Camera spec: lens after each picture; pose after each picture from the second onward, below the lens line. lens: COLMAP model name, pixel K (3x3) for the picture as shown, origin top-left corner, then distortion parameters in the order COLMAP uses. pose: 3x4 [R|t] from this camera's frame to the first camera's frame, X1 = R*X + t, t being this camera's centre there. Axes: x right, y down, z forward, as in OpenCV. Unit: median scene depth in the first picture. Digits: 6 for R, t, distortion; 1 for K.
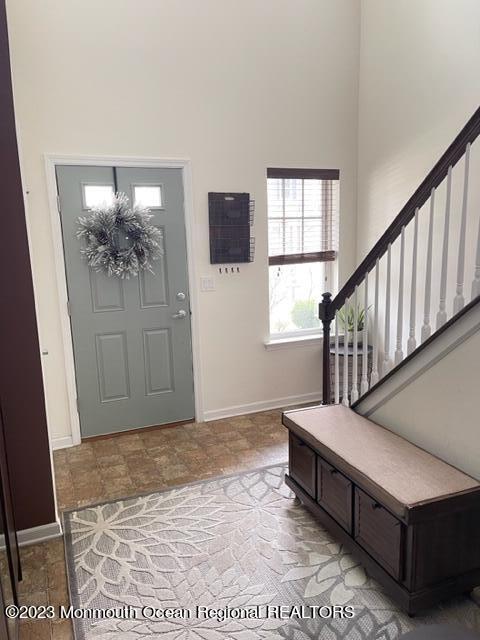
lens RADIAL K [[487.7, 0, 242.2], [0, 487.7, 325.0], [0, 0, 1]] dist [0.074377, -0.086239]
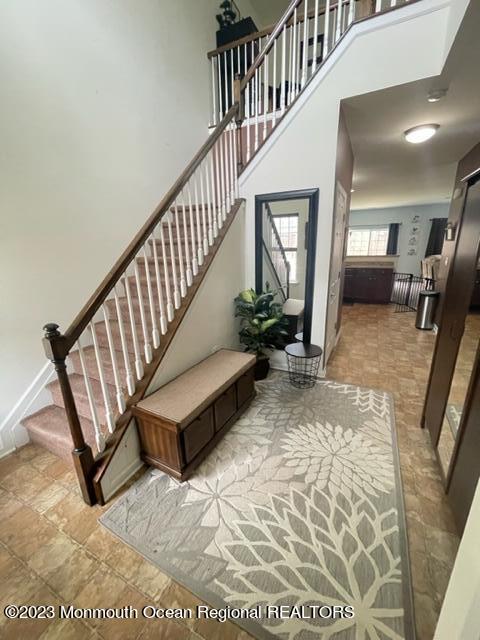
lens RADIAL K [[256.4, 0, 240.0], [0, 256.4, 320.0], [0, 0, 1]] dist [-0.000341, -0.000164]
pose [[-0.642892, -0.165057, 0.747961, -0.422186], [0.179237, 0.916975, 0.356413, -0.212686], [-0.744690, 0.363197, -0.559932, 1.314316]]
